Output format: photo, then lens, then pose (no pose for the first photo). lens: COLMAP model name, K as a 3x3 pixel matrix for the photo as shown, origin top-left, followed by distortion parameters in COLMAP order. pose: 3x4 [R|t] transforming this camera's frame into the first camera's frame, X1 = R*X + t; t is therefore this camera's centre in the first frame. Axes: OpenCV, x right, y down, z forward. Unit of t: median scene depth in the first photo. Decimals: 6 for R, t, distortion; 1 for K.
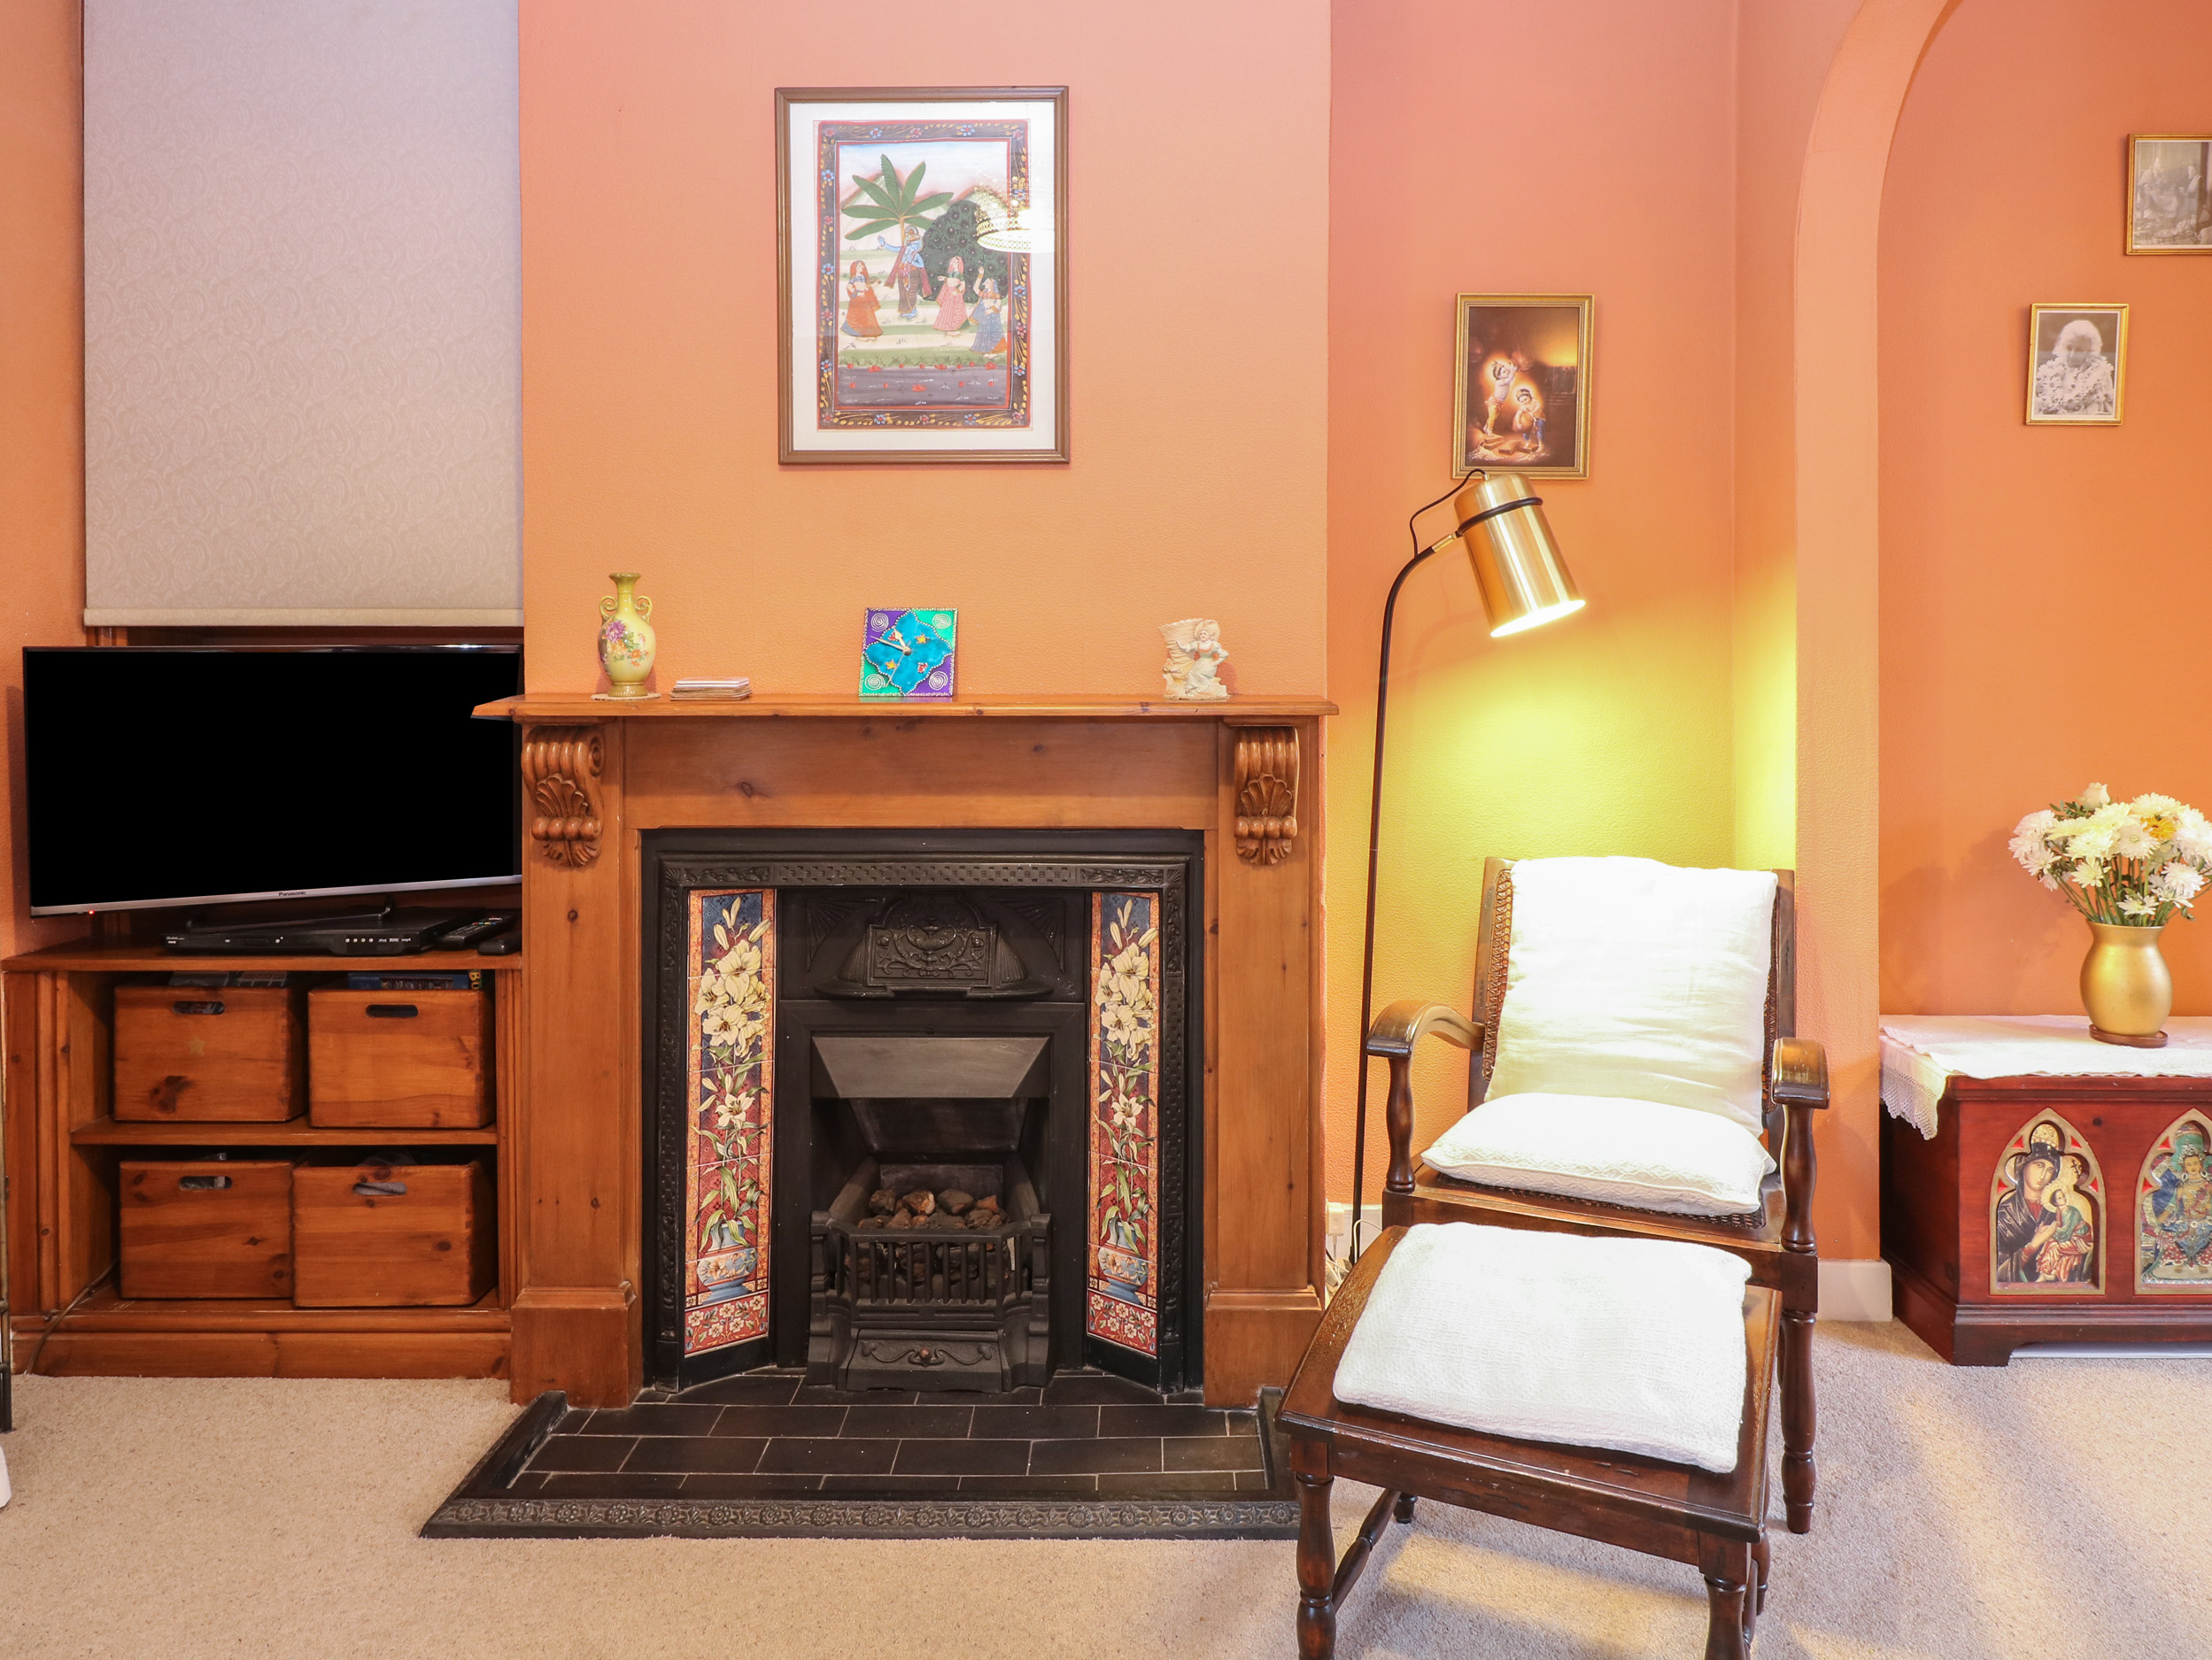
lens RADIAL K [[1503.1, 0, 1128.2], [0, 1503.1, 666.1], [0, 0, 1]] dist [0.007239, -0.011564]
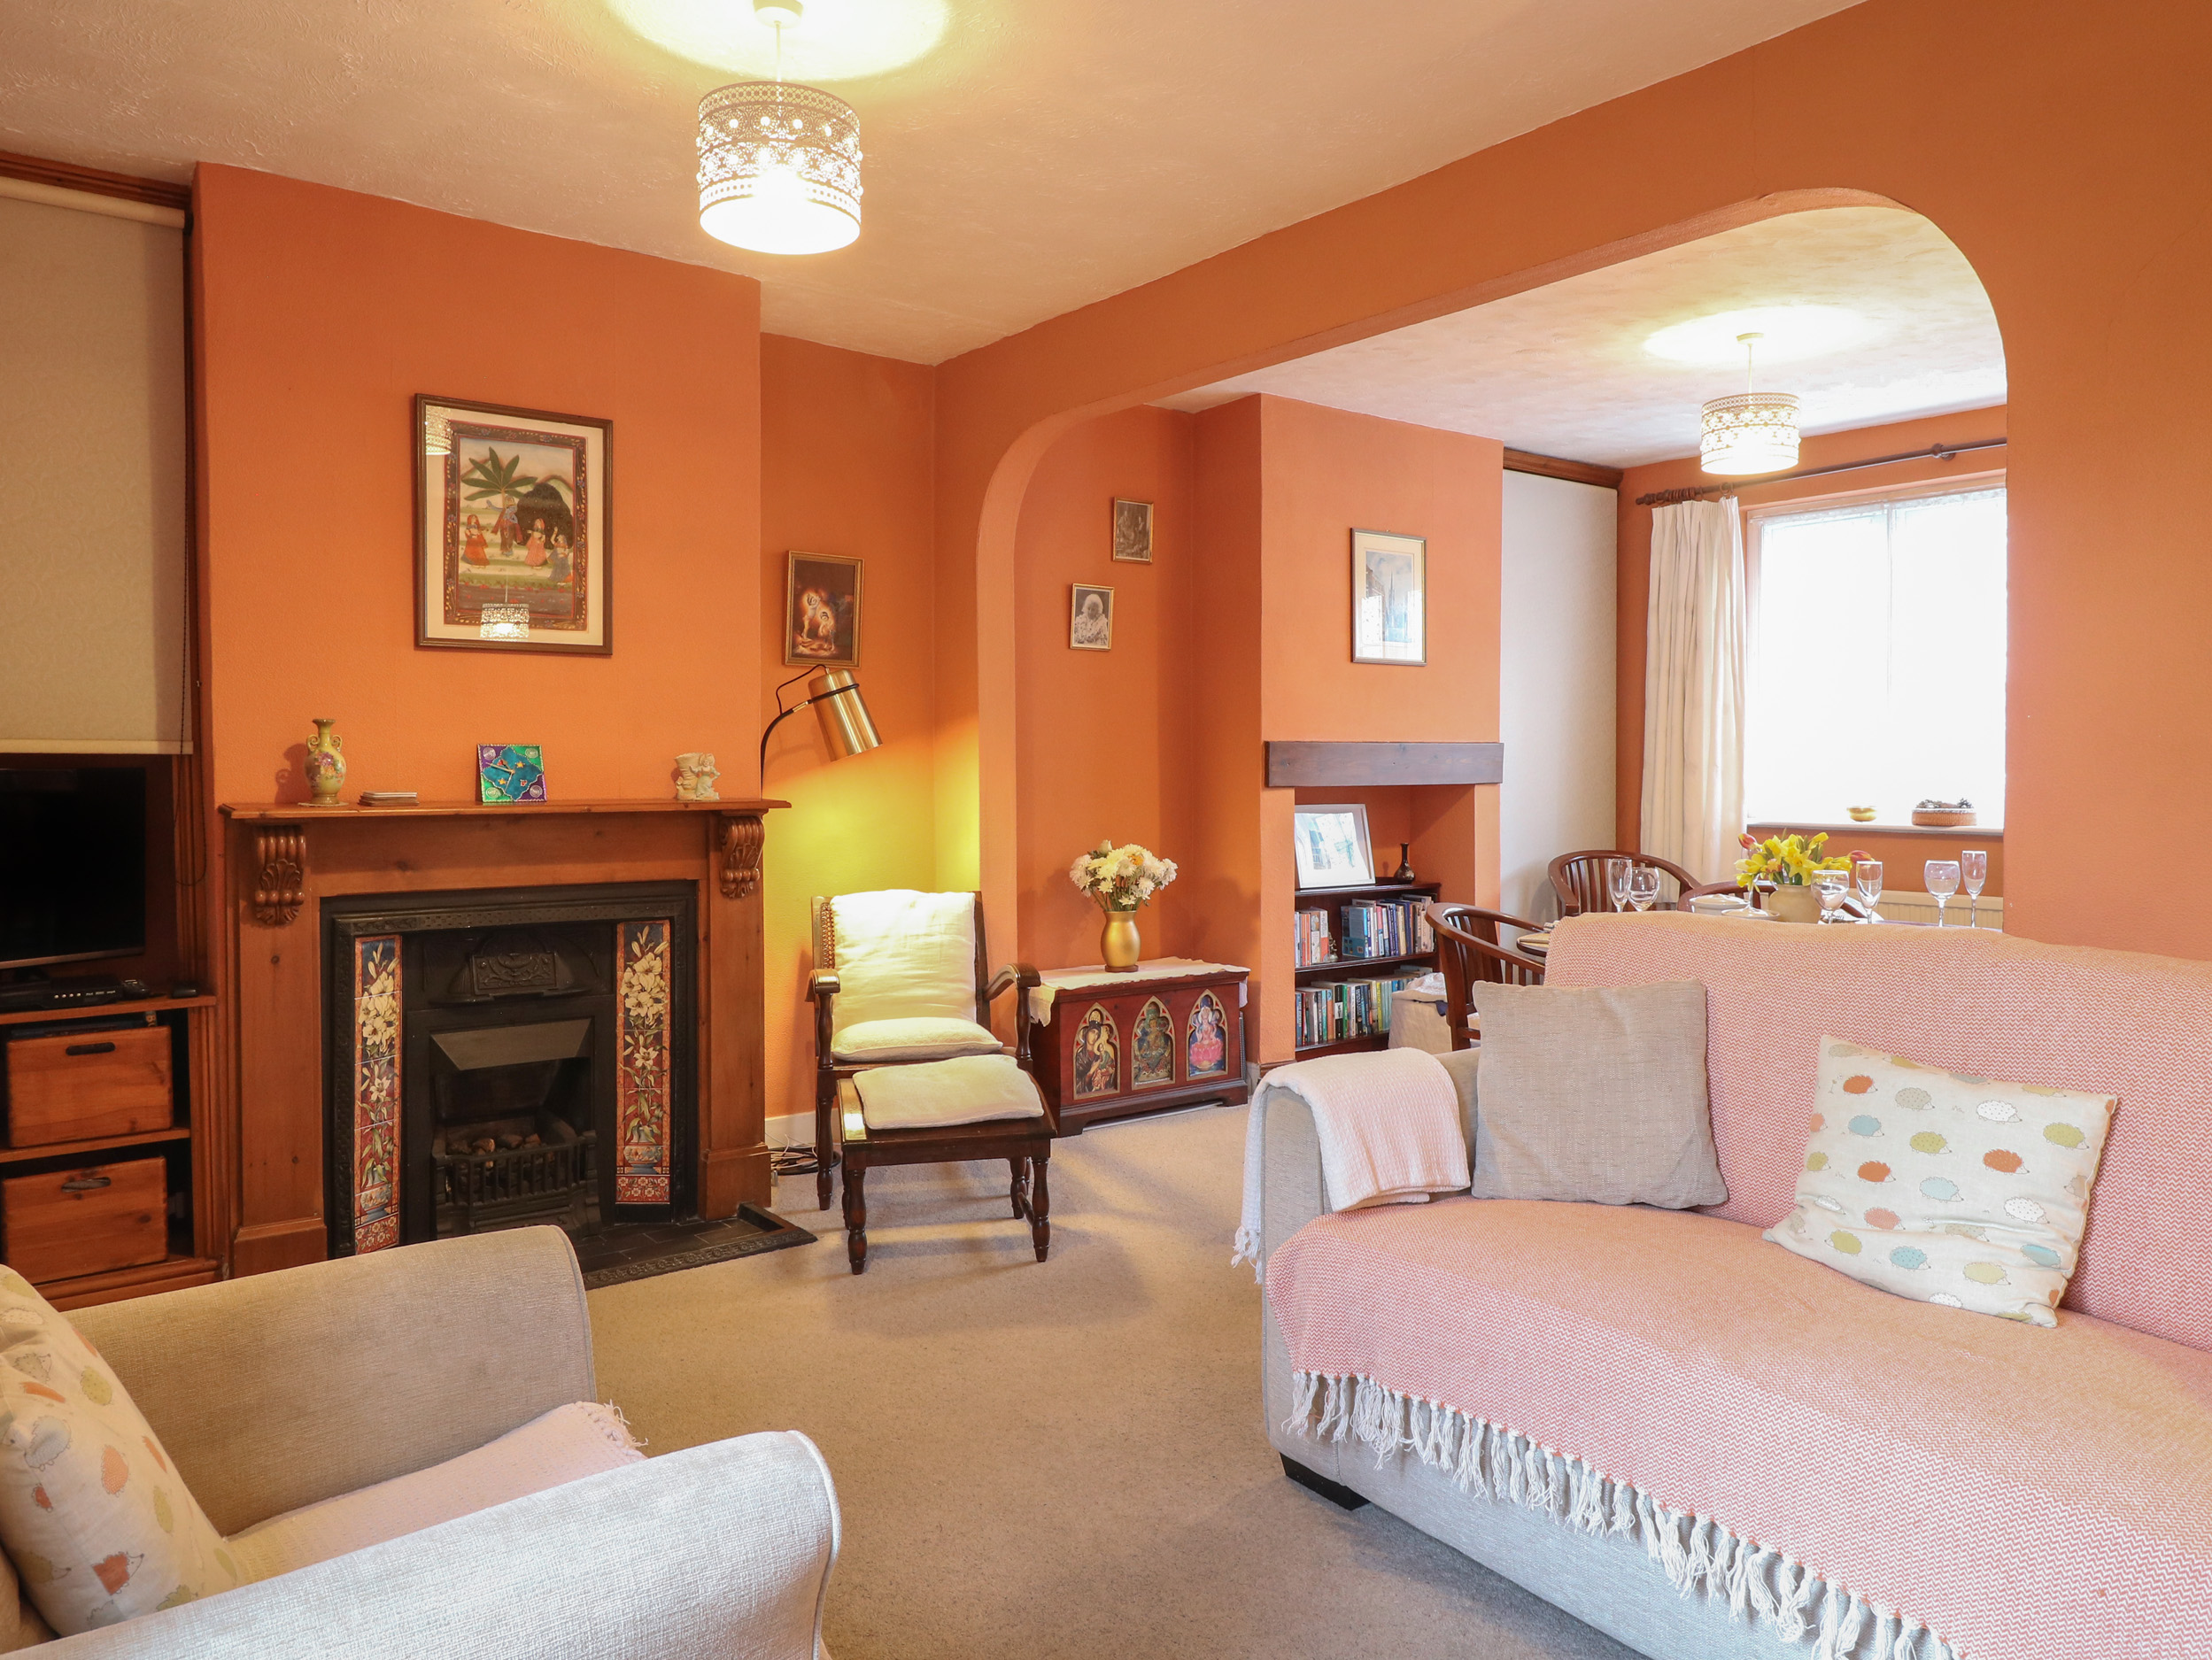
lens RADIAL K [[1643.0, 0, 1108.0], [0, 1643.0, 813.7], [0, 0, 1]] dist [0.018012, 0.002188]
pose [[0.783183, -0.017866, 0.621534, -0.706968], [0.007339, 0.999783, 0.019490, 0.003702], [-0.621748, -0.010703, 0.783144, -0.691139]]
